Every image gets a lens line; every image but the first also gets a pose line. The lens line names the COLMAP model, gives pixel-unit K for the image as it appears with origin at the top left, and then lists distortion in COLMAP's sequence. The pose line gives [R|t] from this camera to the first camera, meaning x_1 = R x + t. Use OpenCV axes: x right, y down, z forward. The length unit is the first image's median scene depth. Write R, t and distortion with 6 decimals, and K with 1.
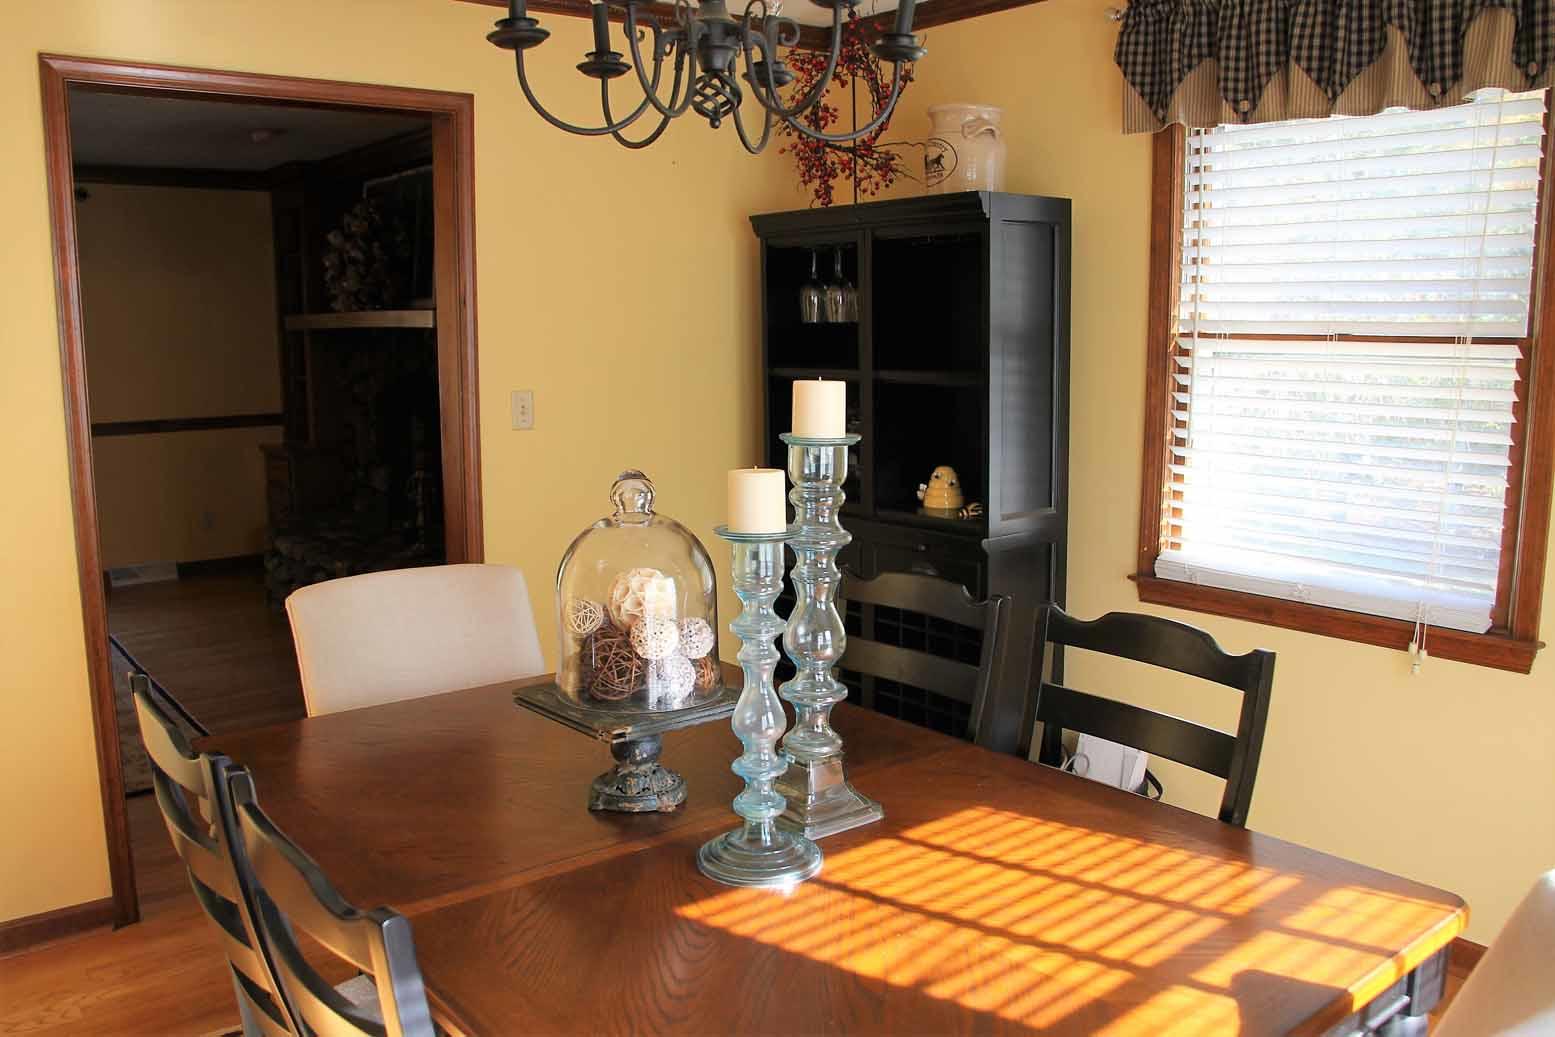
lens RADIAL K [[1283.4, 0, 777.5], [0, 1283.4, 518.5], [0, 0, 1]] dist [-0.110035, 0.014698]
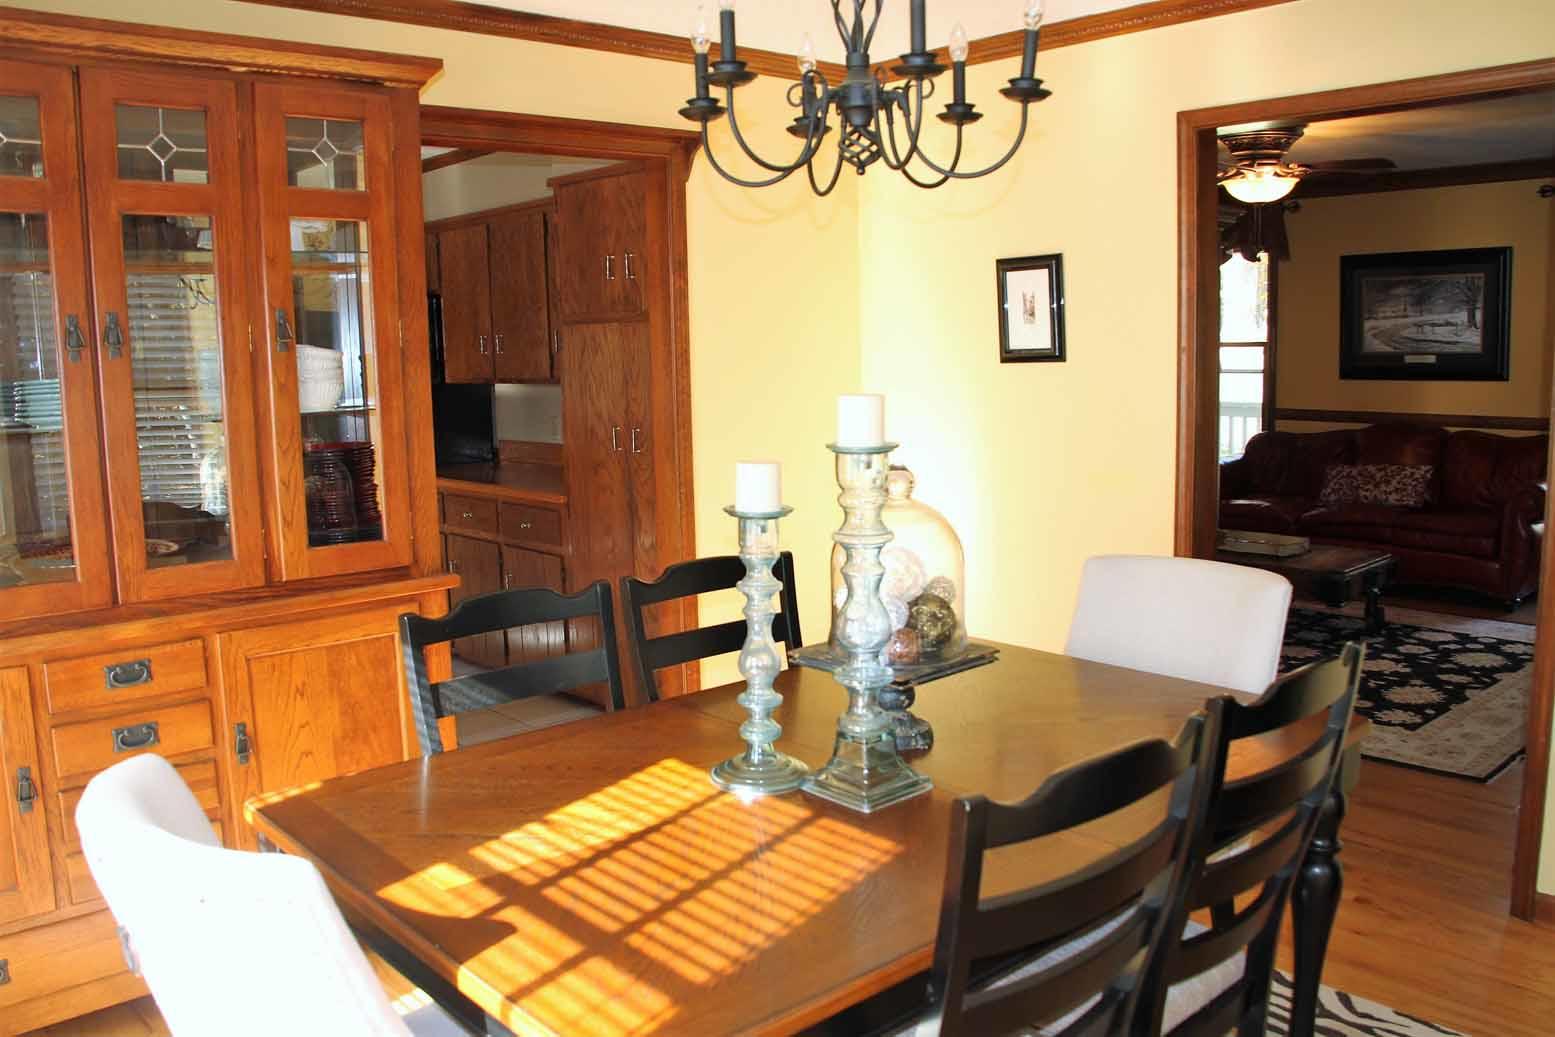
lens RADIAL K [[1283.4, 0, 777.5], [0, 1283.4, 518.5], [0, 0, 1]] dist [-0.110035, 0.014698]
pose [[0.035051, 0.135737, -0.990125, 1.273590], [-0.124785, 0.983575, 0.130422, -0.153100], [0.991564, 0.118981, 0.051413, 0.990105]]
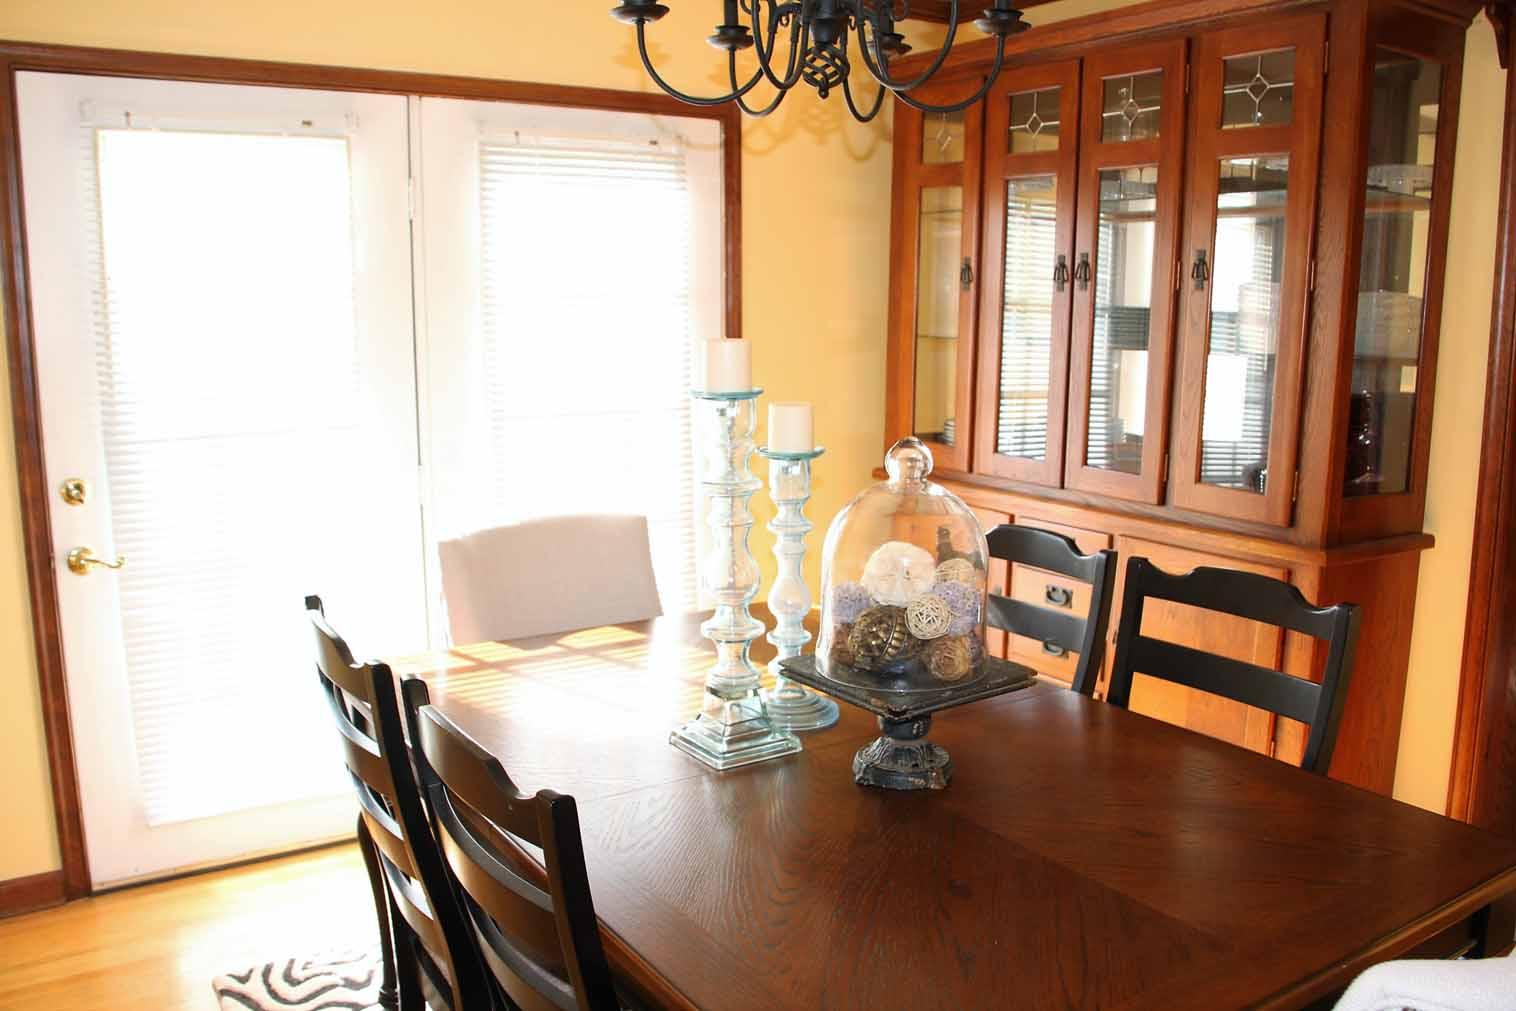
lens RADIAL K [[1251.2, 0, 758.0], [0, 1251.2, 505.5], [0, 0, 1]] dist [-0.110035, 0.014698]
pose [[-0.994455, -0.022751, 0.102668, -0.107188], [0.009764, 0.952122, 0.305562, -0.328429], [-0.104705, 0.304870, -0.946621, 2.265033]]
